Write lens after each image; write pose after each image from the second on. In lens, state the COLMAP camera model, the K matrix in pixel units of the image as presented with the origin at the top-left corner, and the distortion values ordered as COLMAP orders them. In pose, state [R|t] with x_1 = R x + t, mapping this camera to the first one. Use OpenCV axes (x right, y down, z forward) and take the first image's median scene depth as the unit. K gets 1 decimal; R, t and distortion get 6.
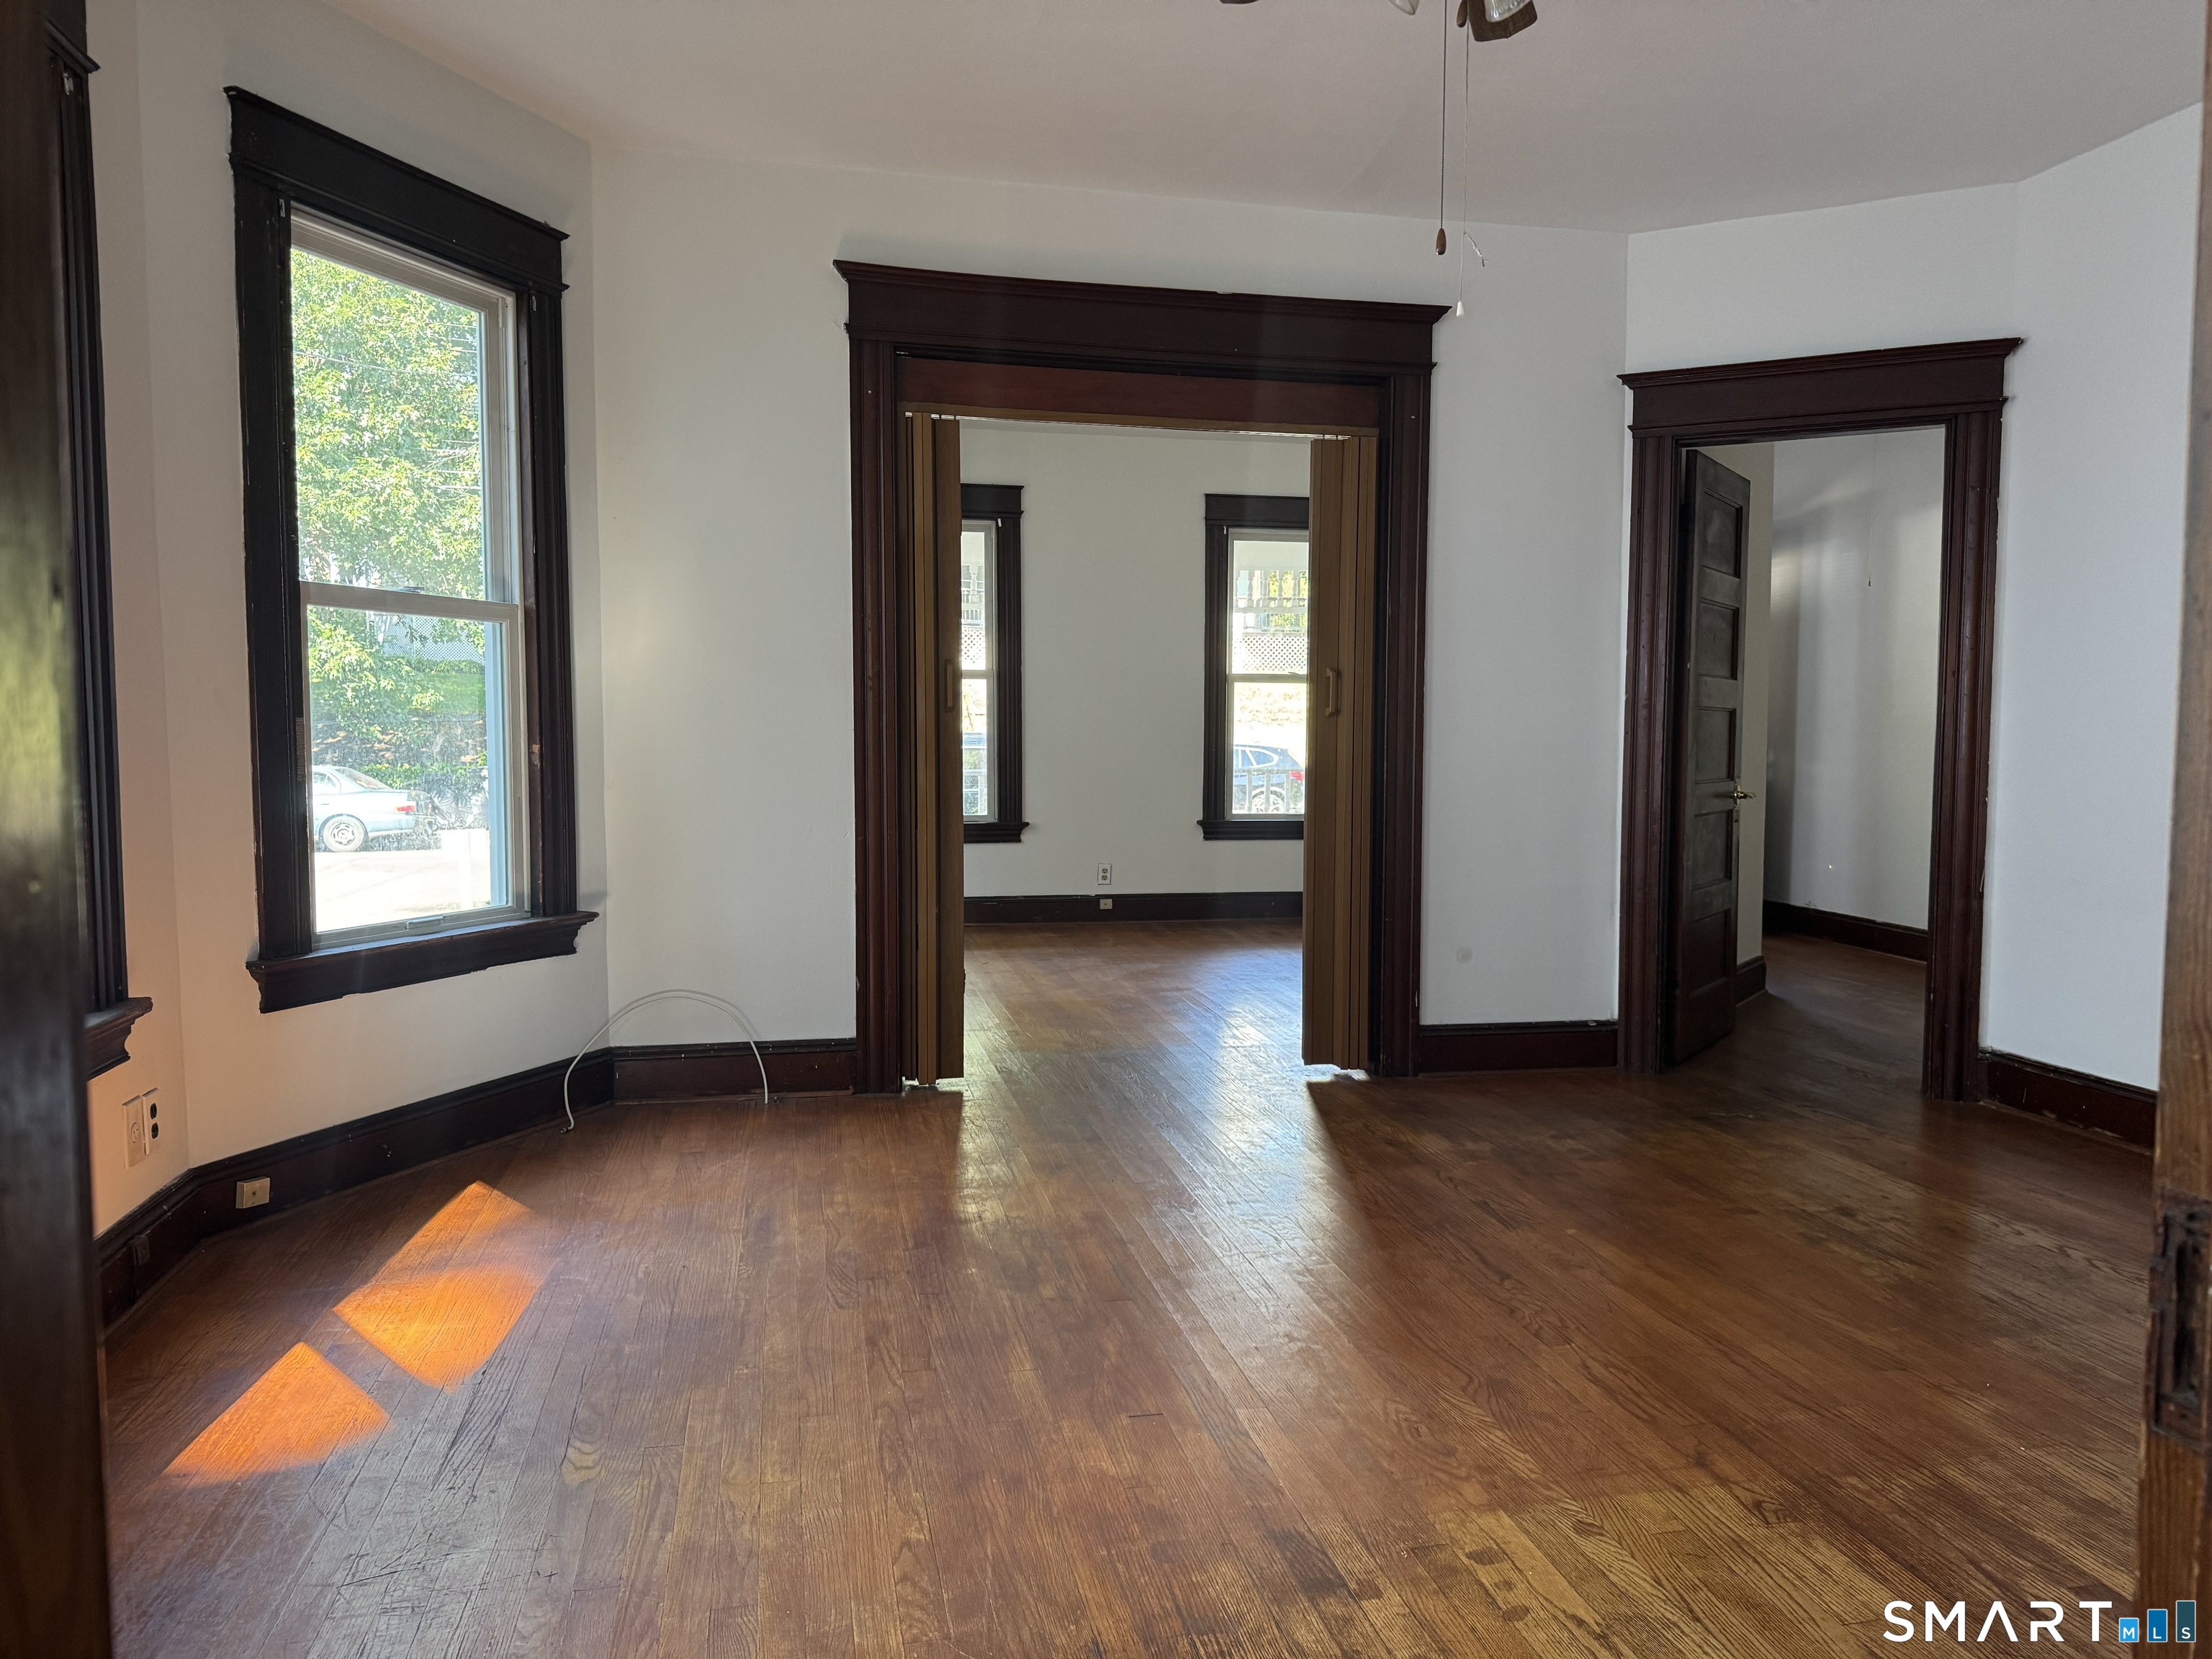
lens RADIAL K [[1547.8, 0, 1106.0], [0, 1547.8, 829.5], [0, 0, 1]] dist [0.004451, 0.001748]
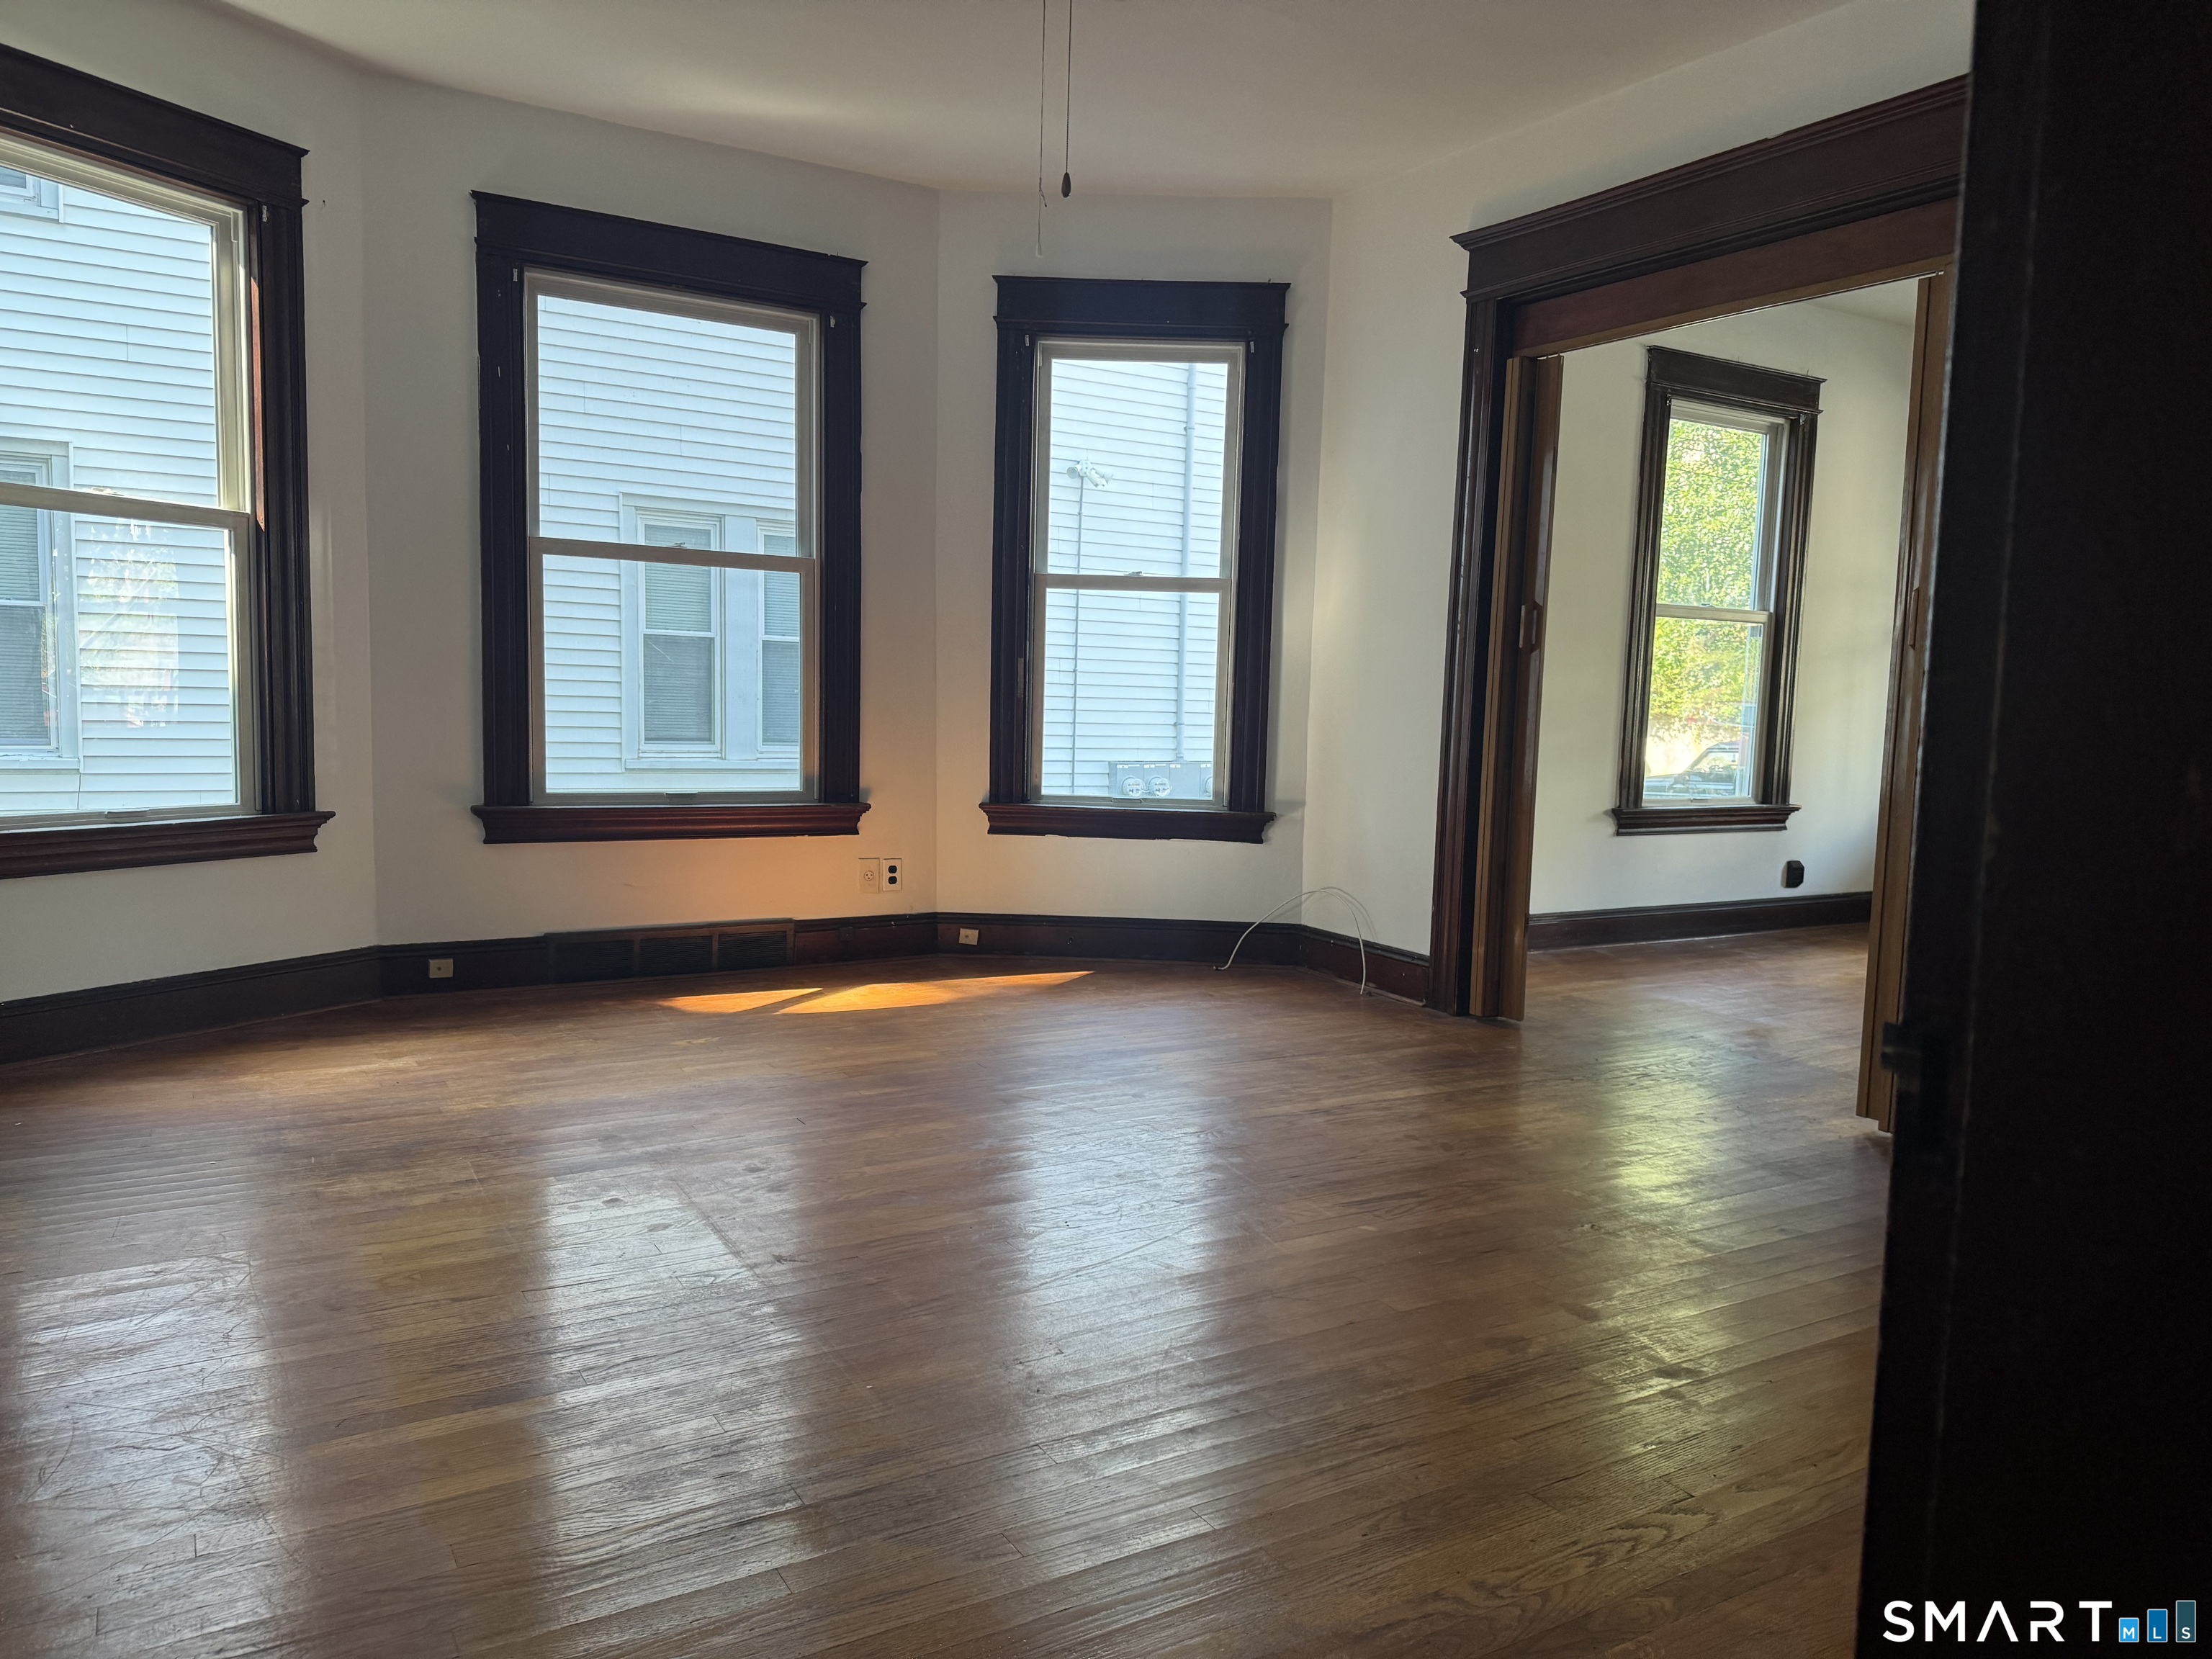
lens RADIAL K [[1528.0, 0, 1114.0], [0, 1528.0, 836.4], [0, 0, 1]] dist [0.123106, -0.184586]
pose [[0.330428, 0.095057, -0.939032, 0.887443], [-0.089750, 0.993572, 0.068996, -0.004806], [0.939554, 0.061480, 0.336835, 0.481011]]
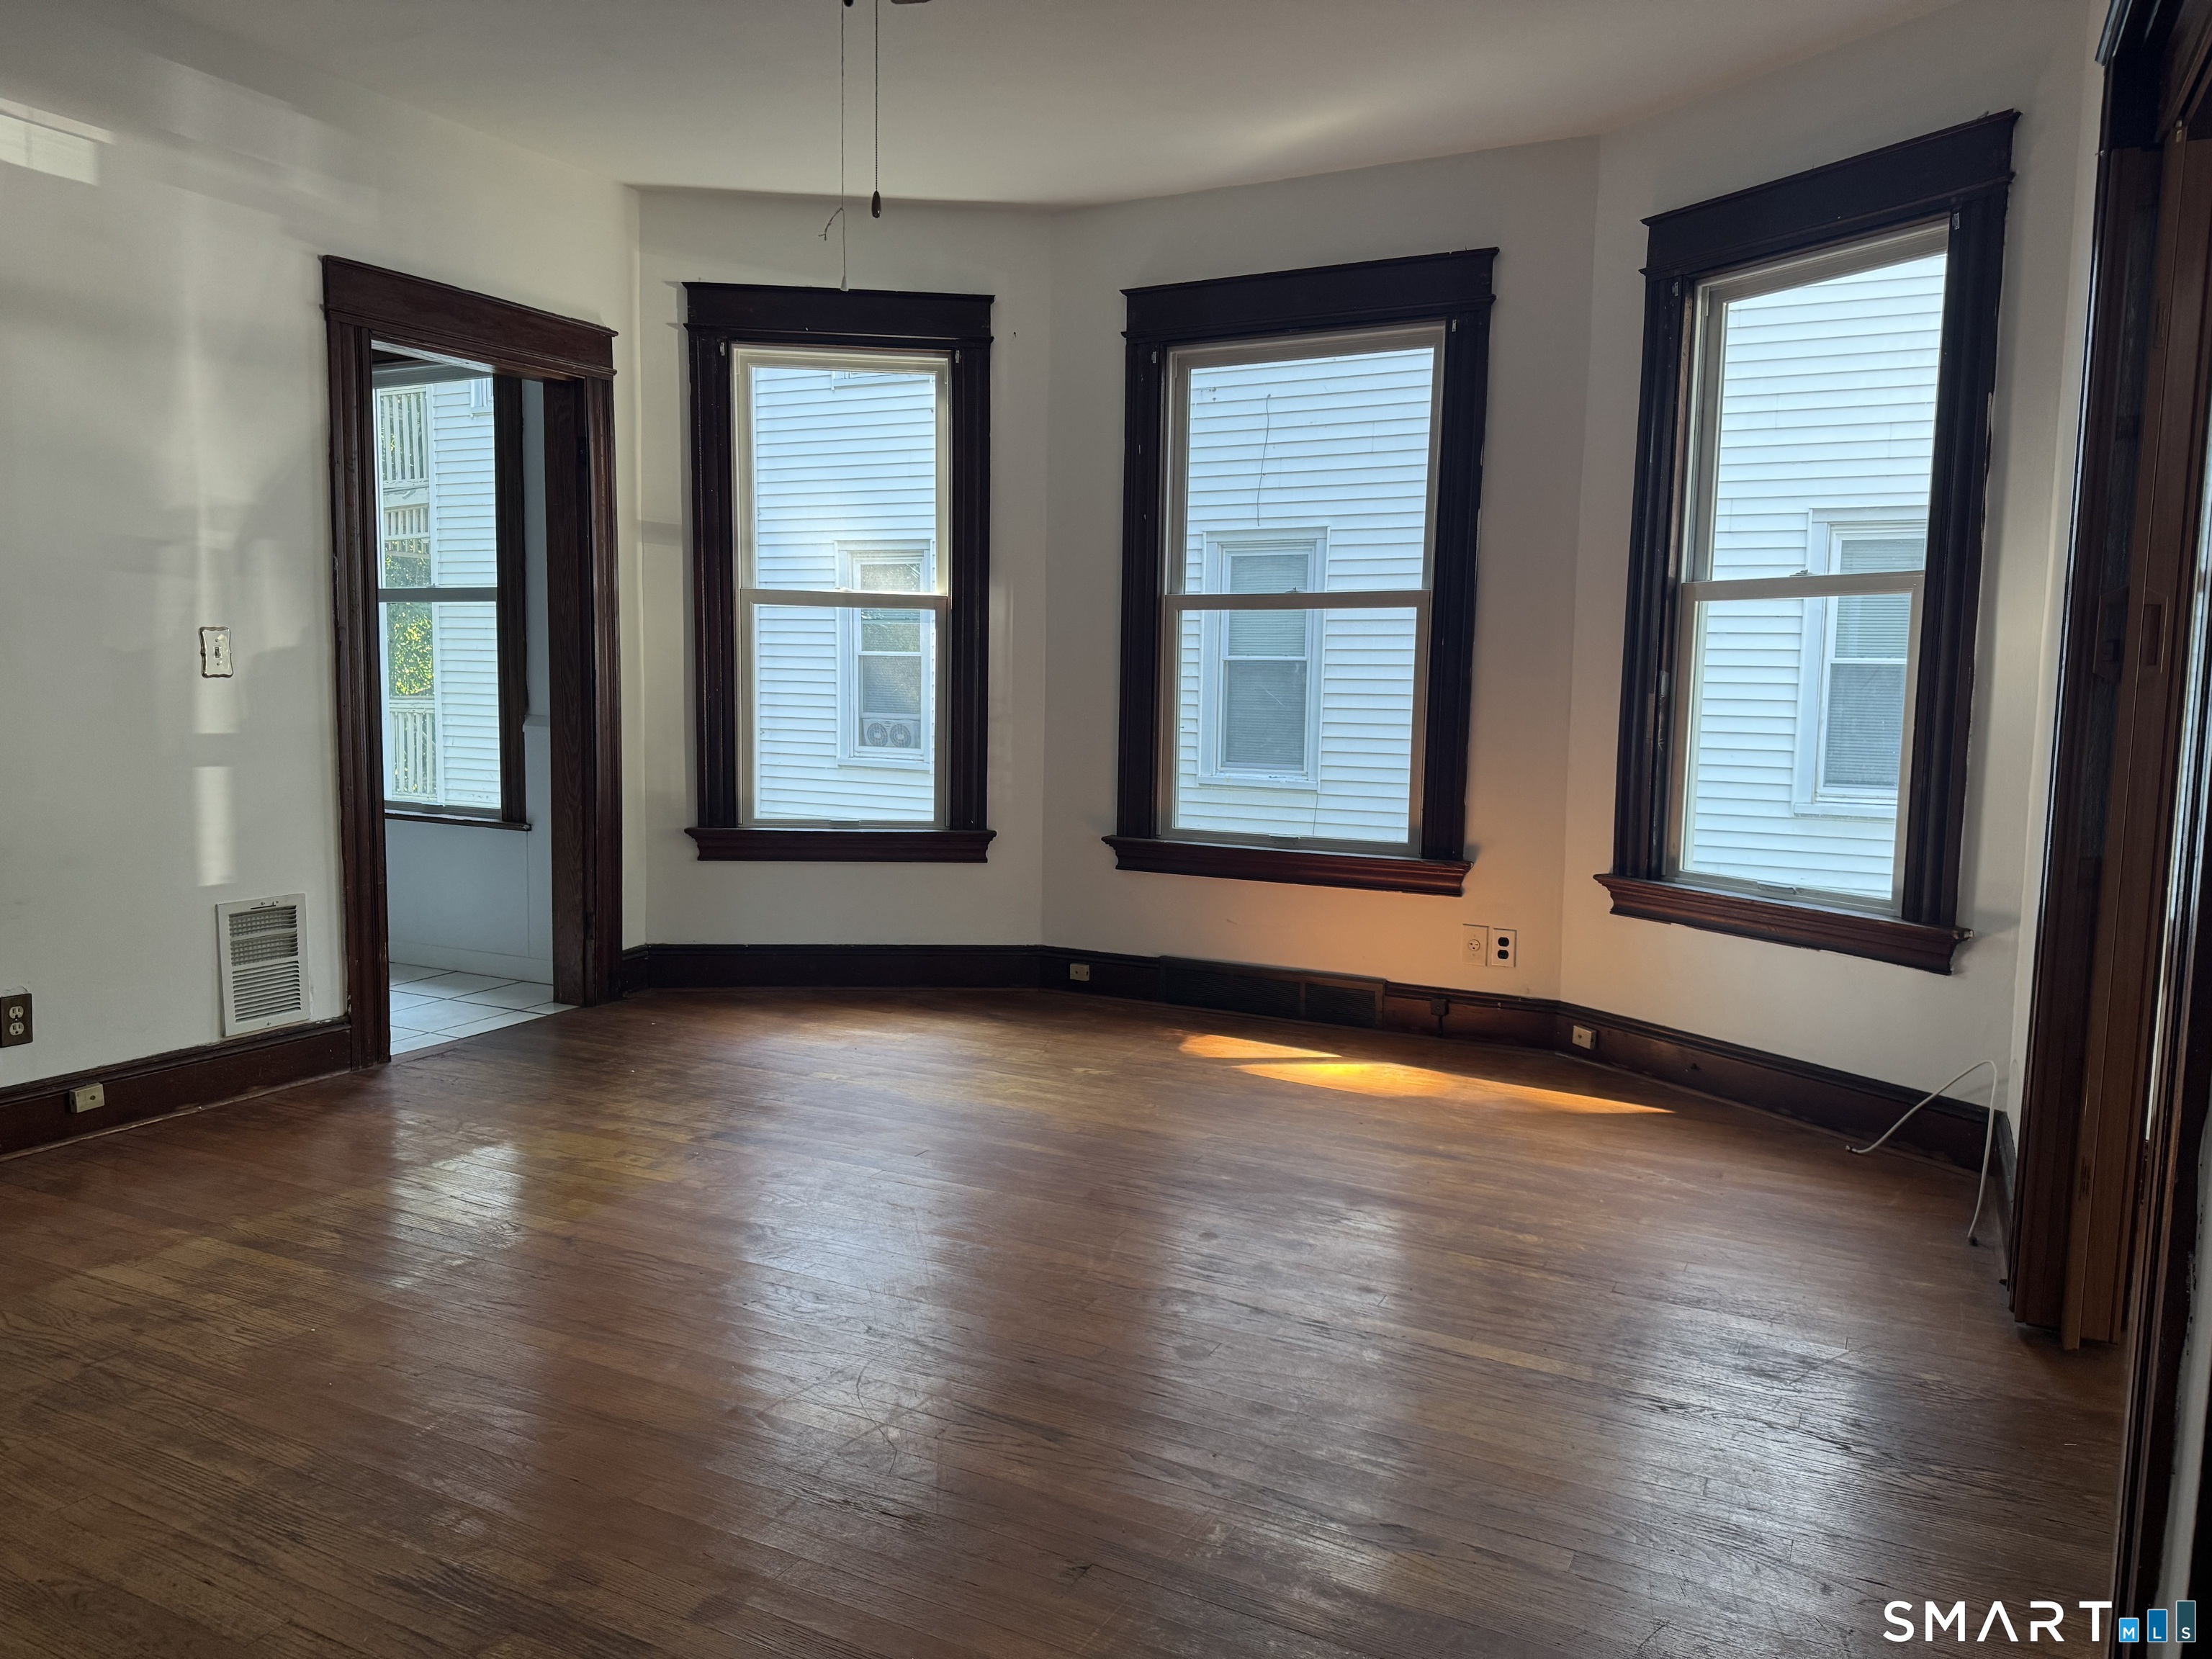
lens RADIAL K [[1528.0, 0, 1114.0], [0, 1528.0, 836.4], [0, 0, 1]] dist [0.123106, -0.184586]
pose [[-0.626501, 0.064408, -0.776755, 0.642083], [-0.071450, 0.987638, 0.139523, -0.087341], [0.776139, 0.142910, -0.614154, 1.242213]]
